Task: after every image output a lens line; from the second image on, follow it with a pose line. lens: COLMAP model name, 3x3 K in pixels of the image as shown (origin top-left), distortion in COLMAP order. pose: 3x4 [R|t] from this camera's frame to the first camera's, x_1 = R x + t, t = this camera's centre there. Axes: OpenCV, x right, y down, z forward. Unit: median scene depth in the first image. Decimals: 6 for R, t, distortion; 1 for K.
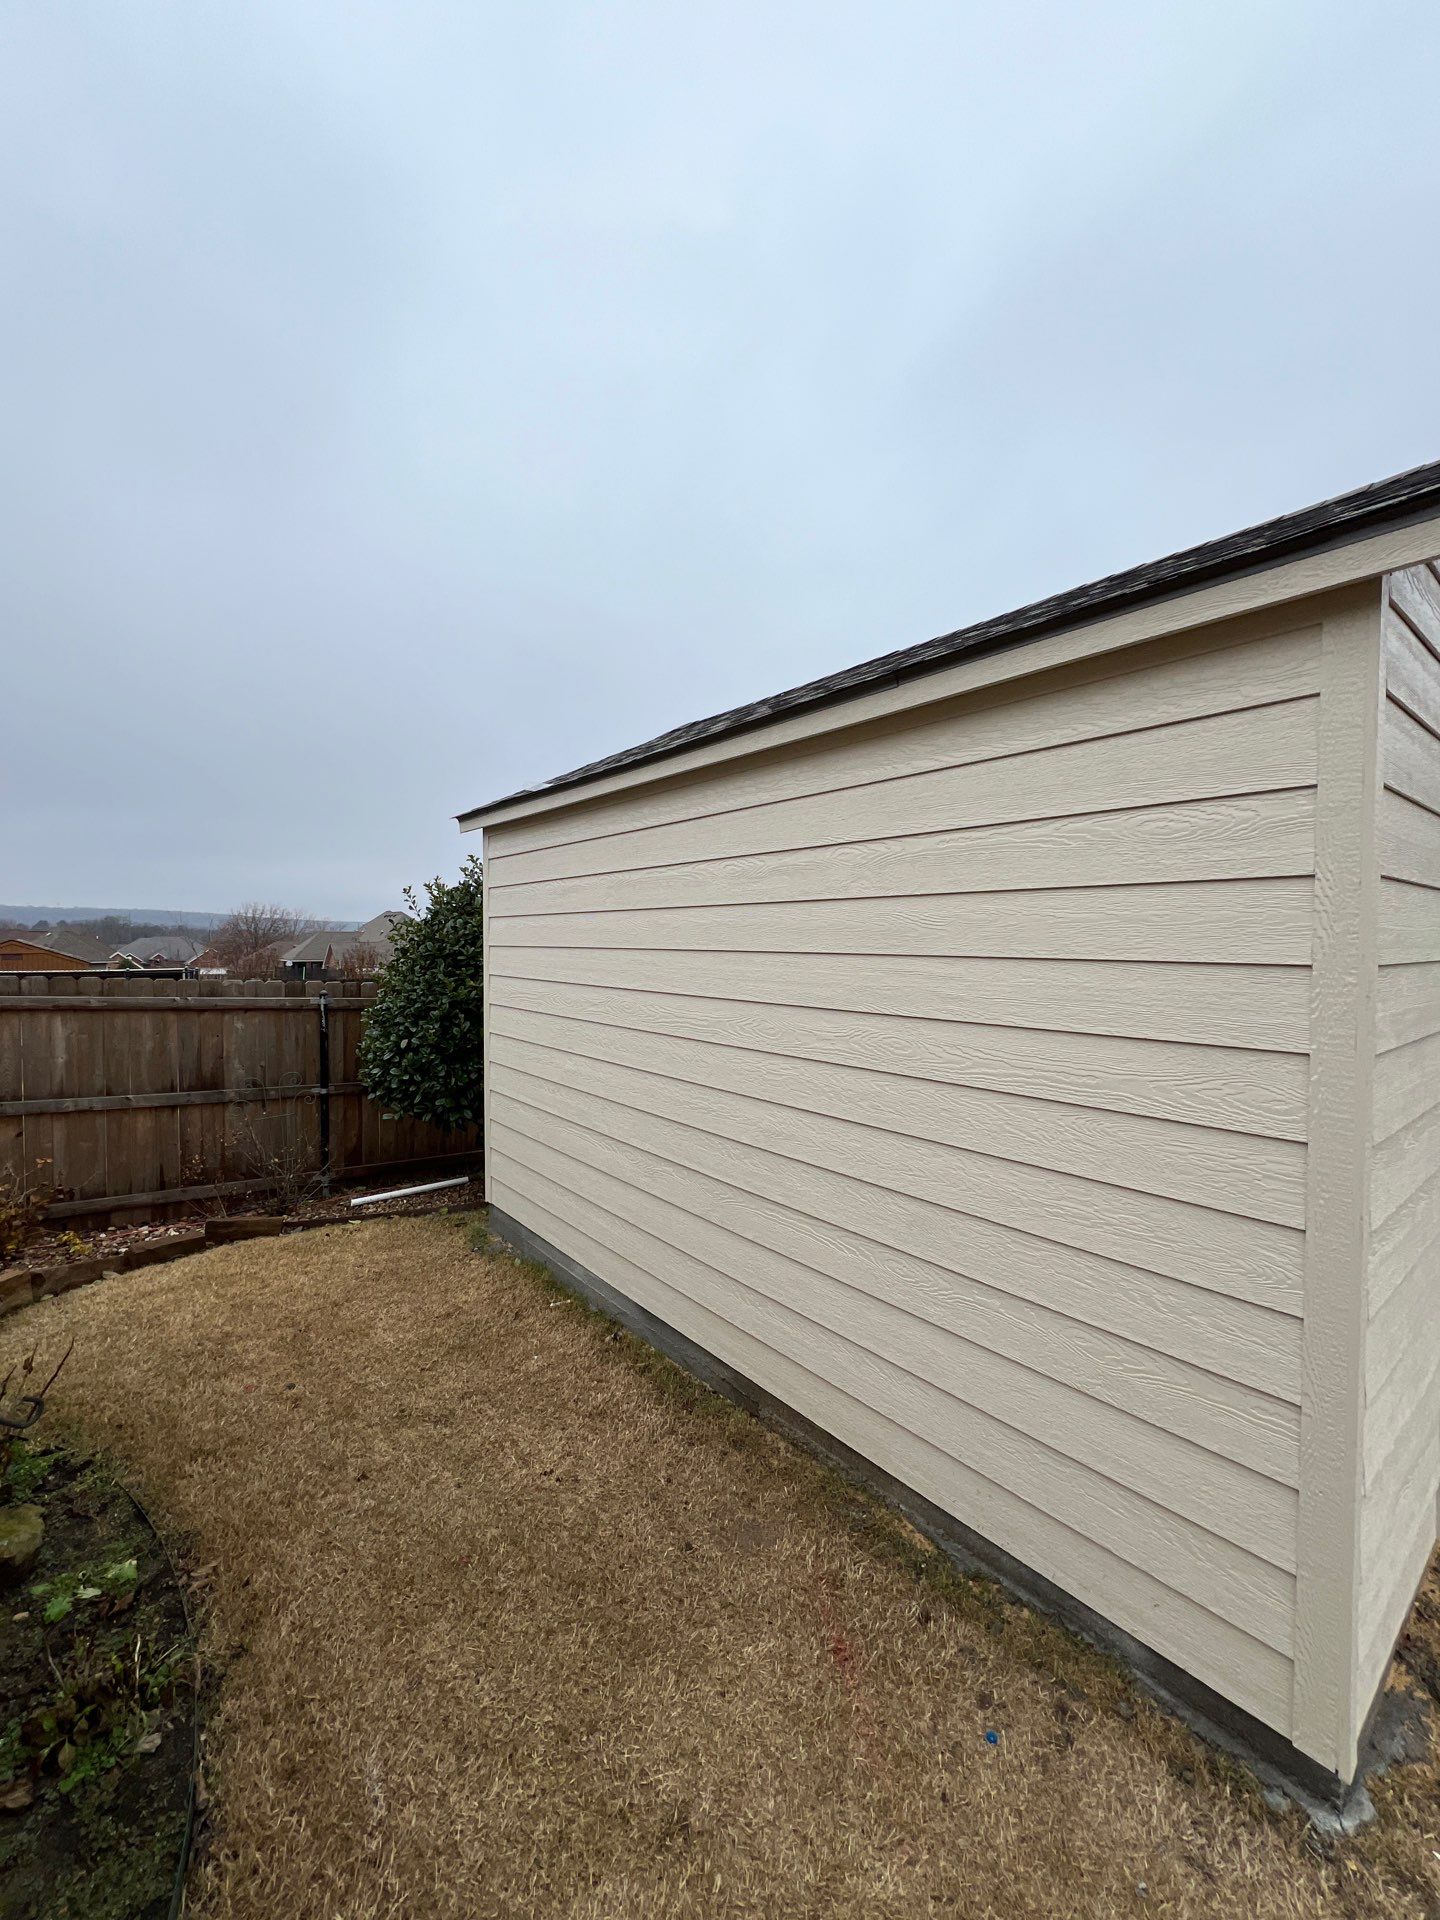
lens RADIAL K [[769.1, 0, 718.3], [0, 769.1, 963.9], [0, 0, 1]] dist [0.002003, -0.000015]
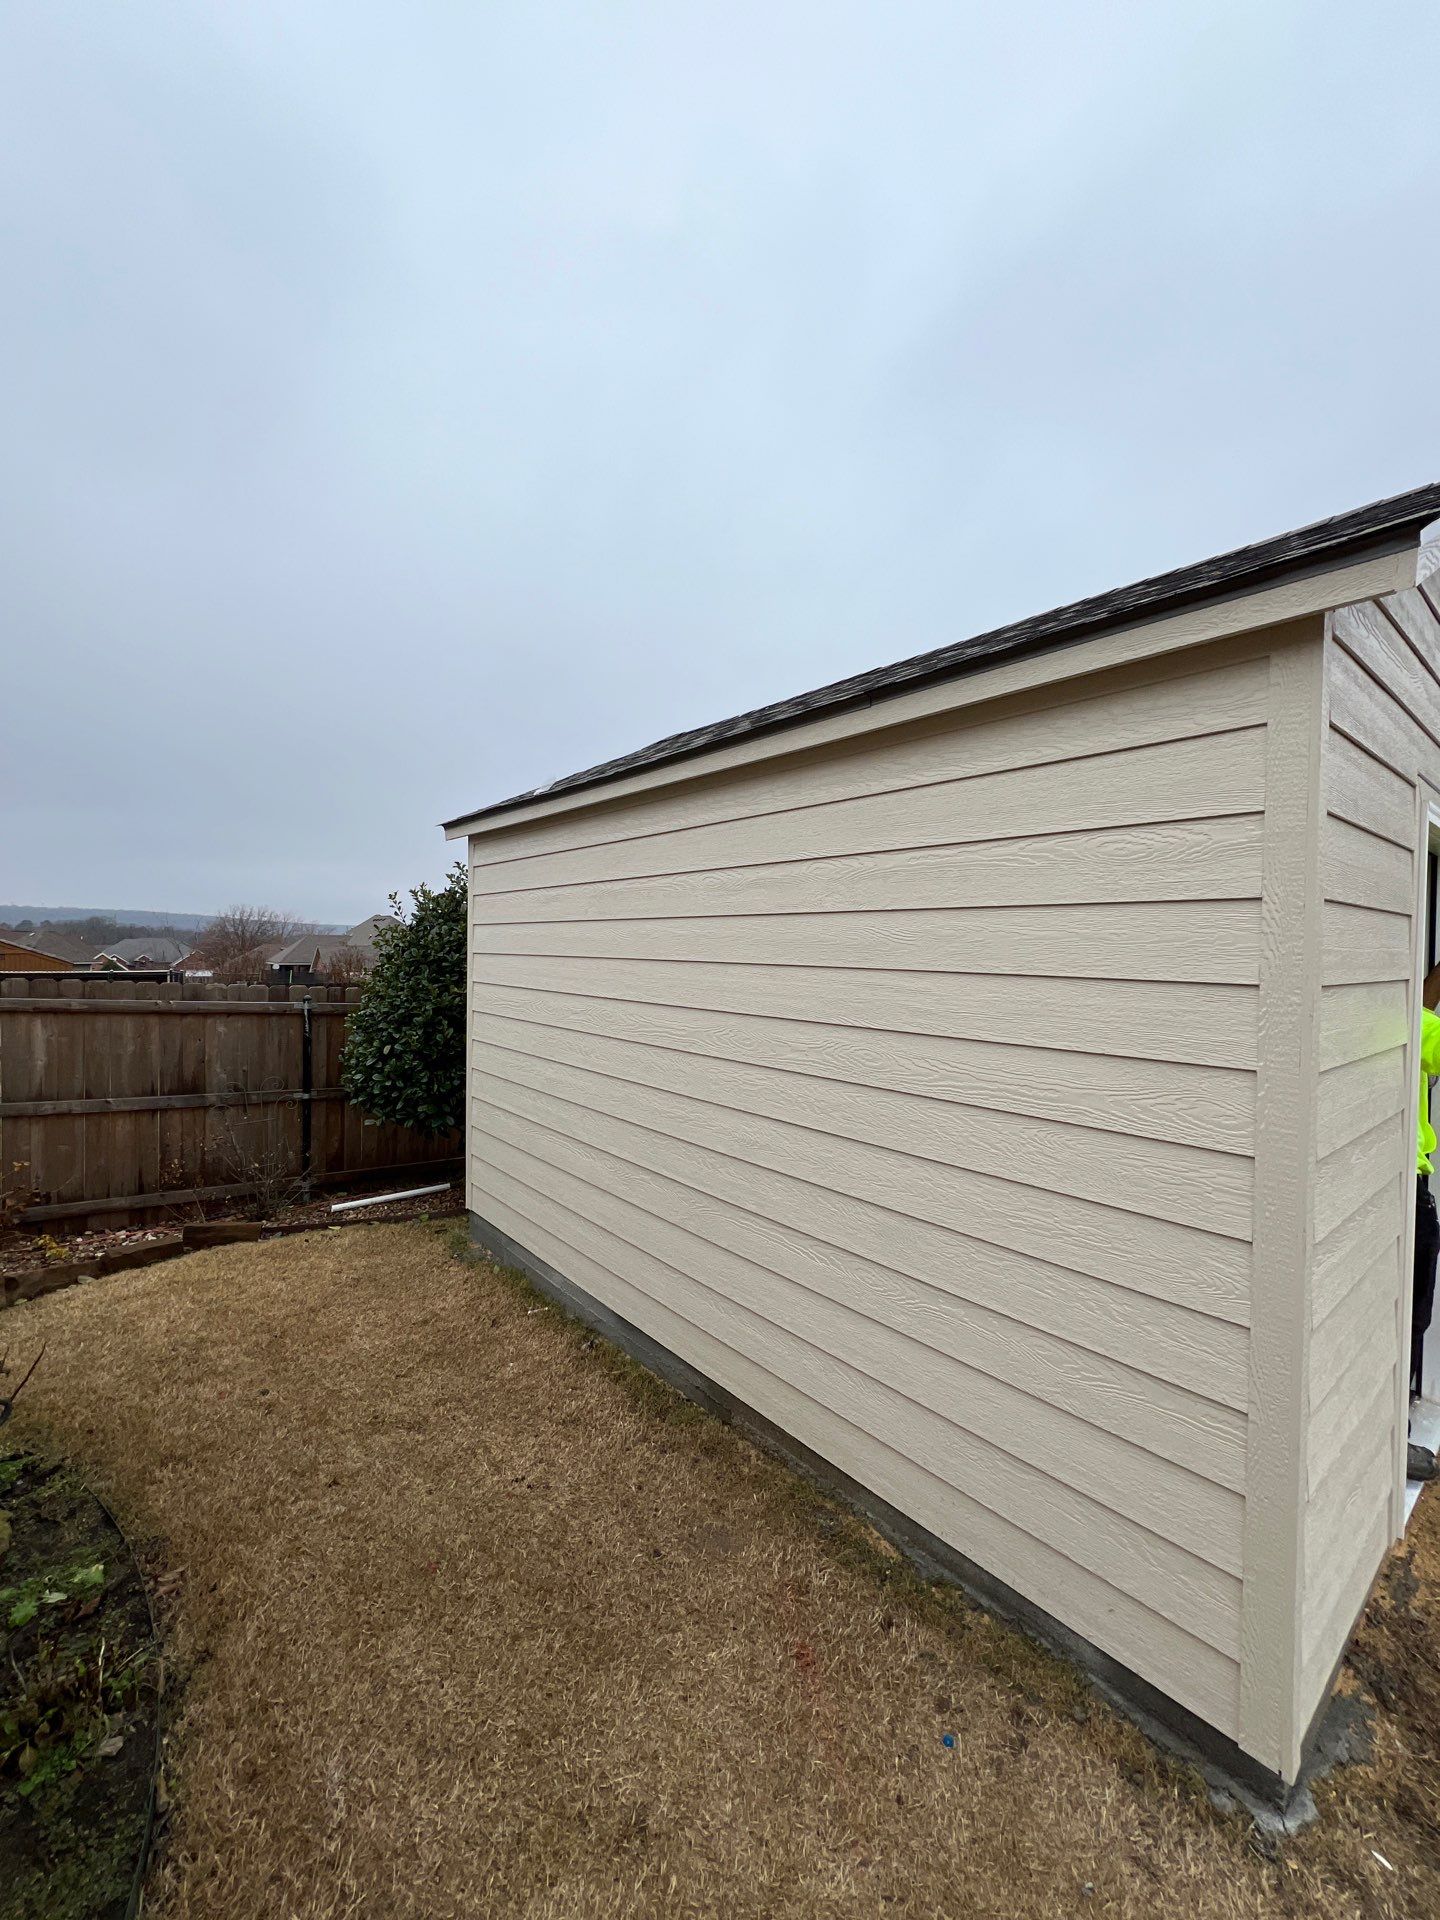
lens RADIAL K [[770.1, 0, 718.5], [0, 770.1, 963.3], [0, 0, 1]] dist [0.001806, -0.000052]
pose [[0.999871, 0.011156, 0.011564, 0.024325], [-0.011034, 0.999884, -0.010527, -0.006226], [-0.011680, 0.010398, 0.999878, -0.020322]]
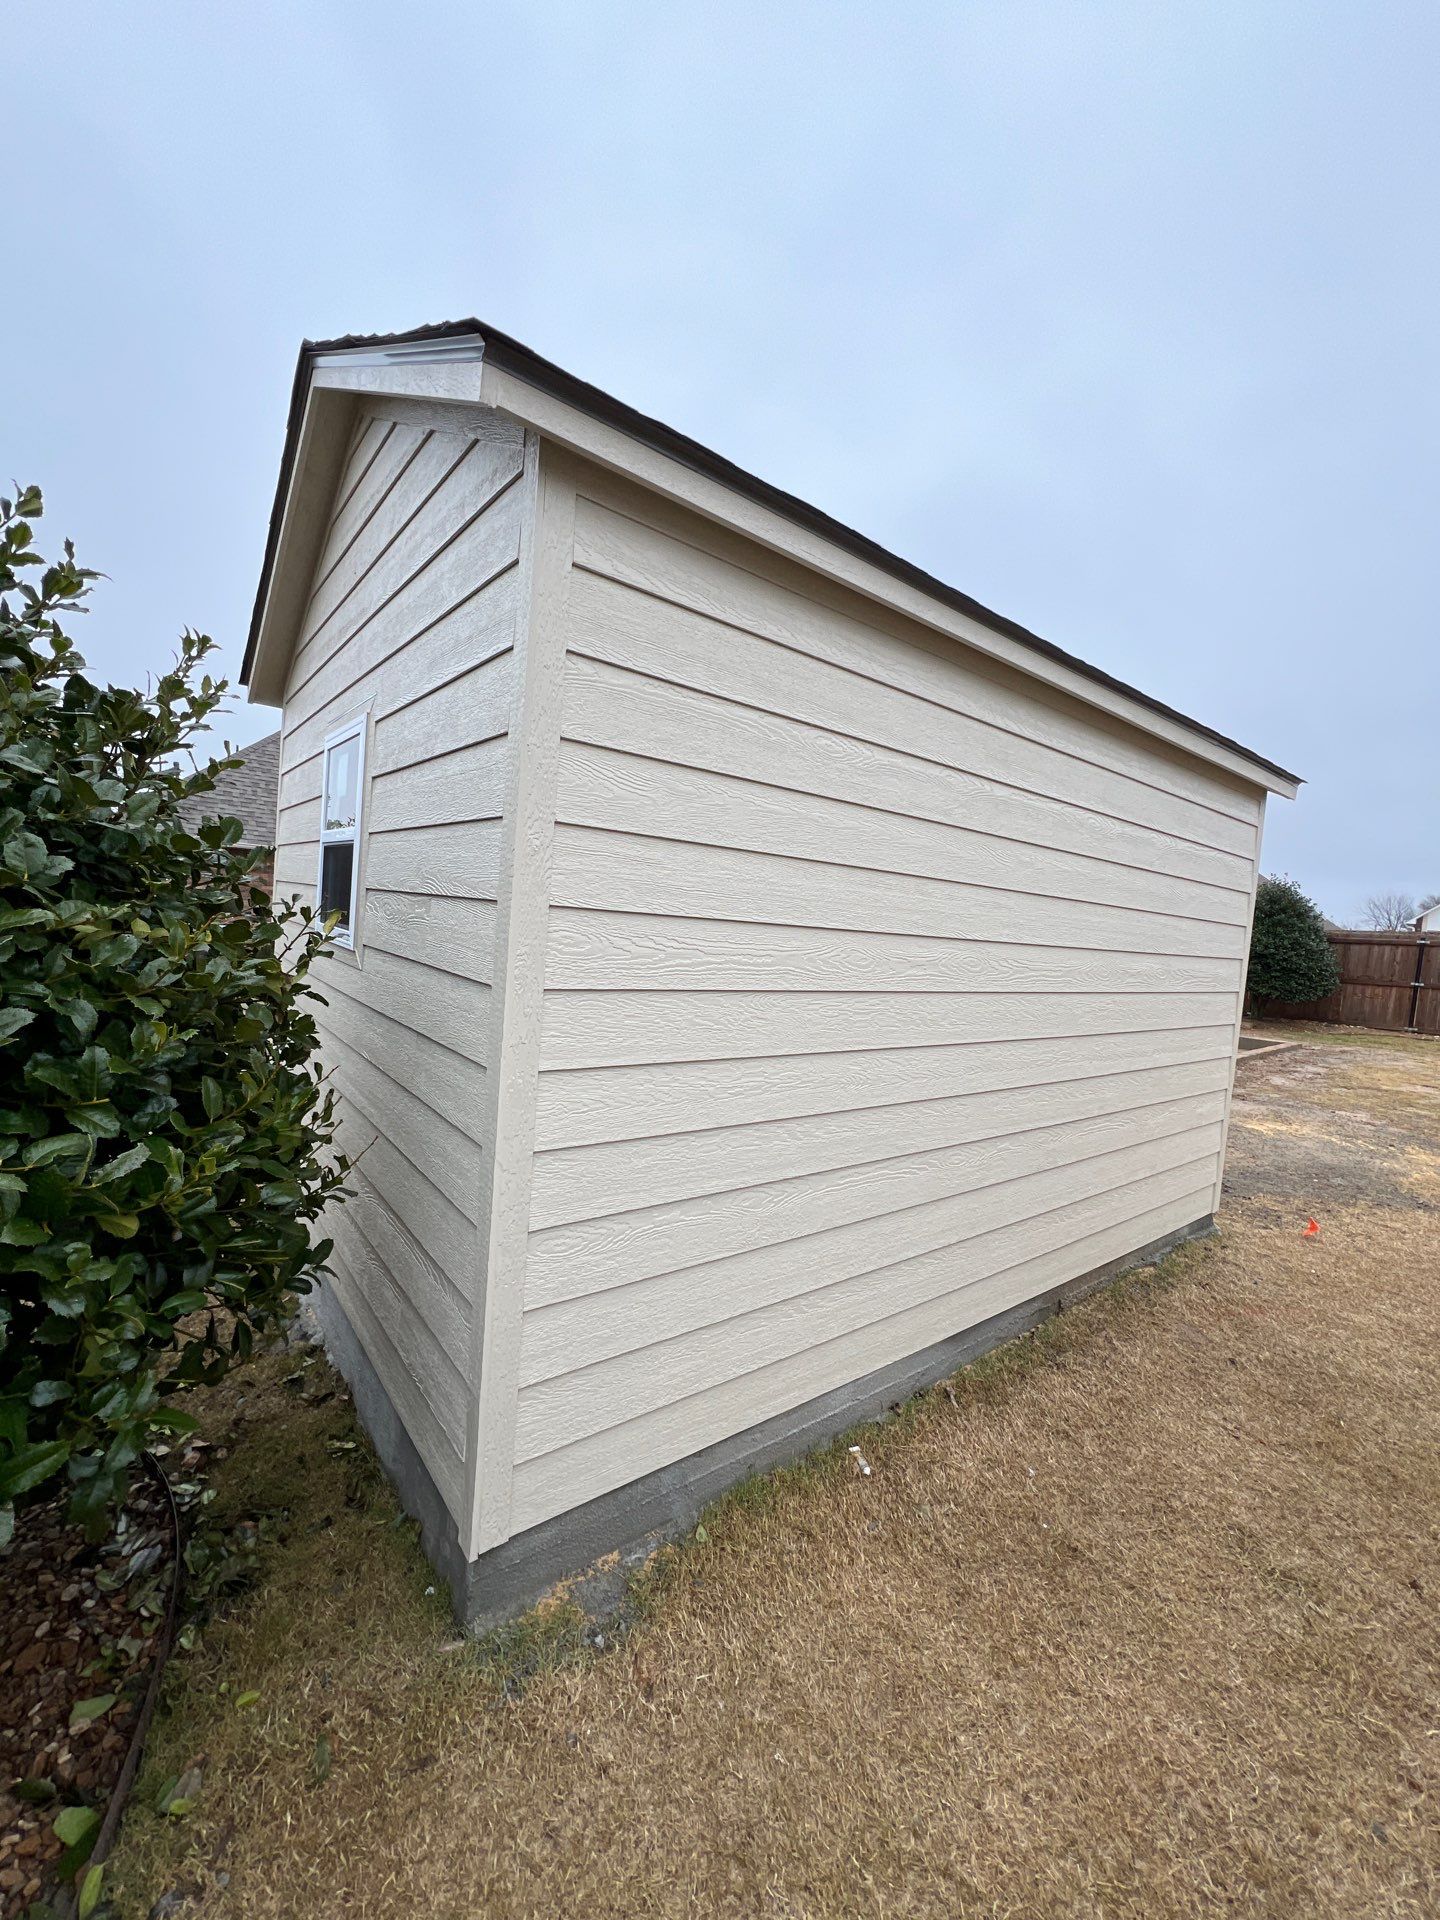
lens RADIAL K [[770.1, 0, 718.5], [0, 770.1, 963.3], [0, 0, 1]] dist [0.001806, -0.000052]
pose [[0.014577, -0.066032, 0.997711, -1.488356], [-0.047290, 0.996655, 0.066653, 0.029810], [-0.998775, -0.048153, 0.011406, 2.123995]]
